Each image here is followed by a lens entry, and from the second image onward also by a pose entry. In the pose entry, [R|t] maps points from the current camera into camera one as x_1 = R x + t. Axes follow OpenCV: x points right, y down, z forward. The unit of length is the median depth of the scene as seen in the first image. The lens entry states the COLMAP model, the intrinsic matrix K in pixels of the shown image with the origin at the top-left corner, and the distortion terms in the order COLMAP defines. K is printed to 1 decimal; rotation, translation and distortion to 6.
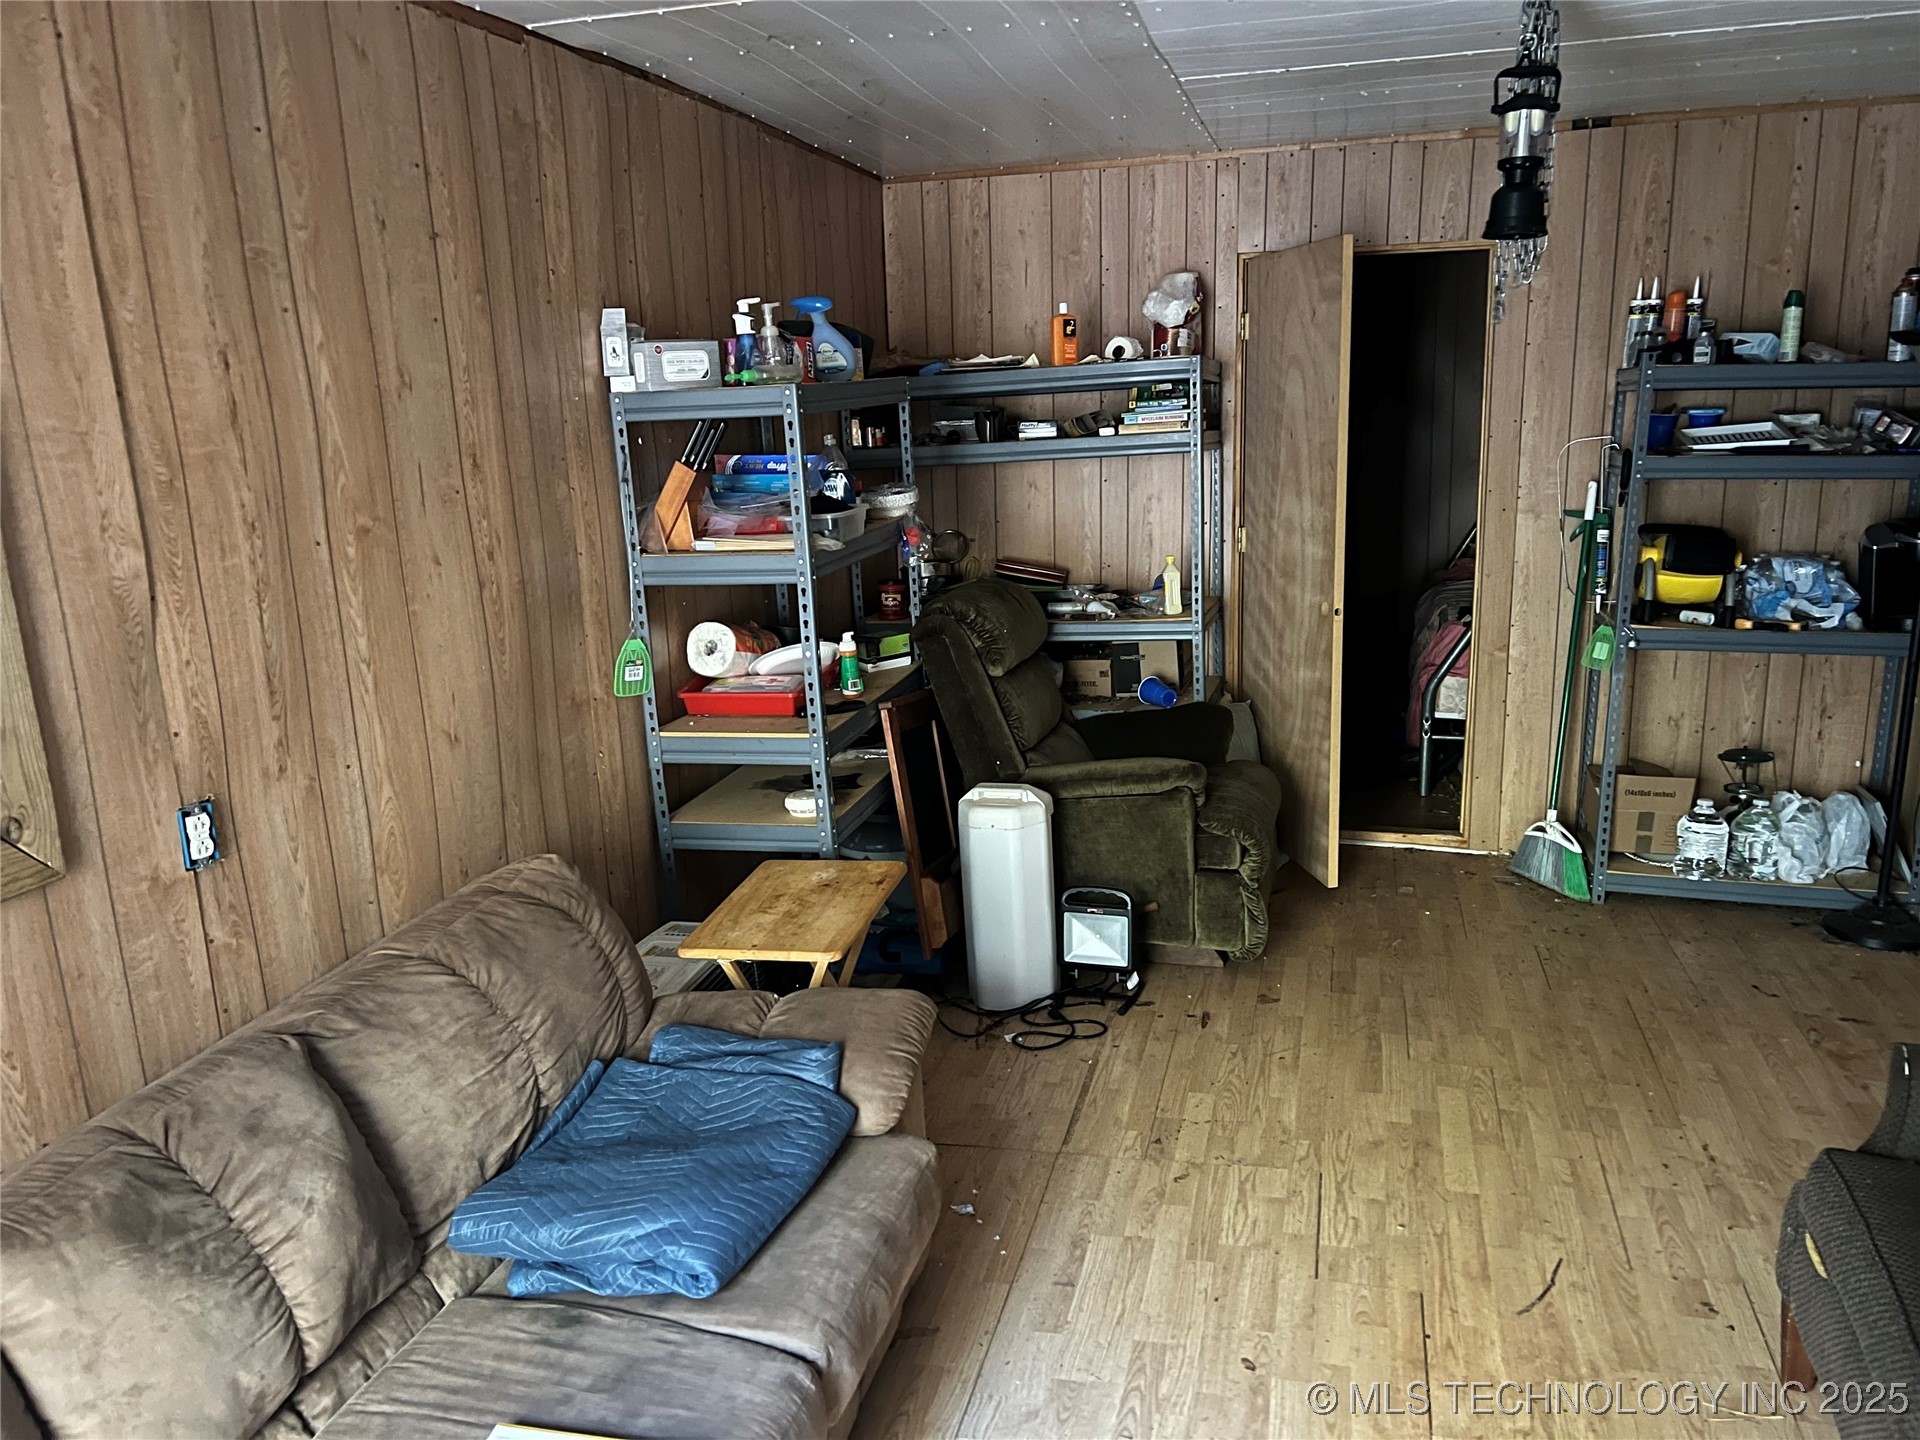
lens RADIAL K [[1447.5, 0, 963.6], [0, 1447.5, 729.5], [0, 0, 1]] dist [0.008222, 0.001172]
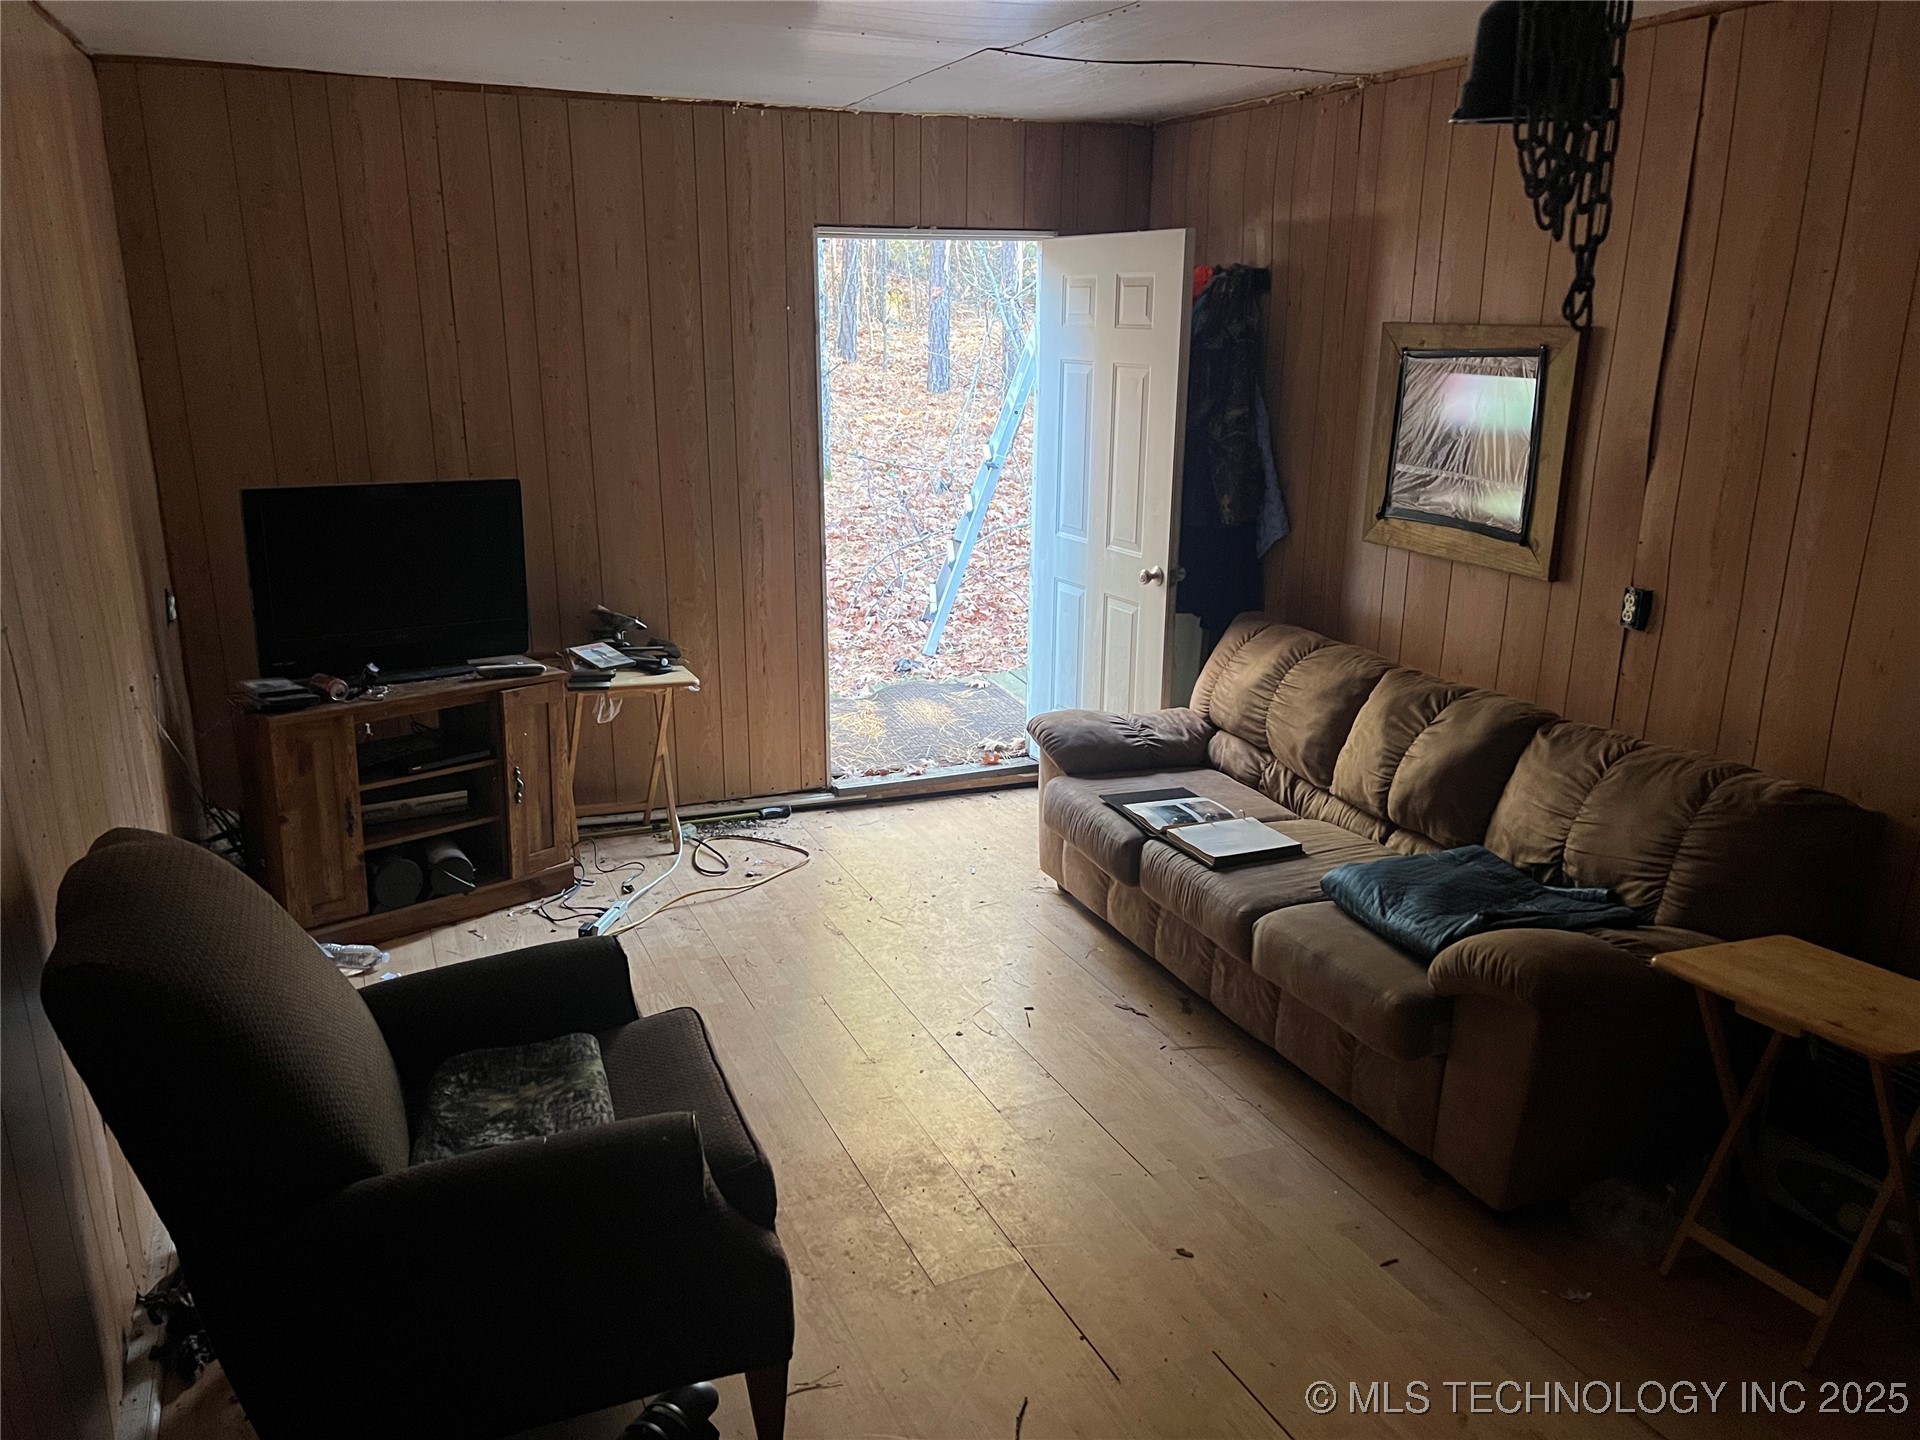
lens RADIAL K [[1447.5, 0, 956.8], [0, 1447.5, 722.3], [0, 0, 1]] dist [0.008222, 0.001172]
pose [[-0.774732, 0.199023, -0.600150, 0.977891], [-0.130949, 0.878087, 0.460234, -0.427417], [0.618581, 0.435147, -0.654220, 1.531104]]
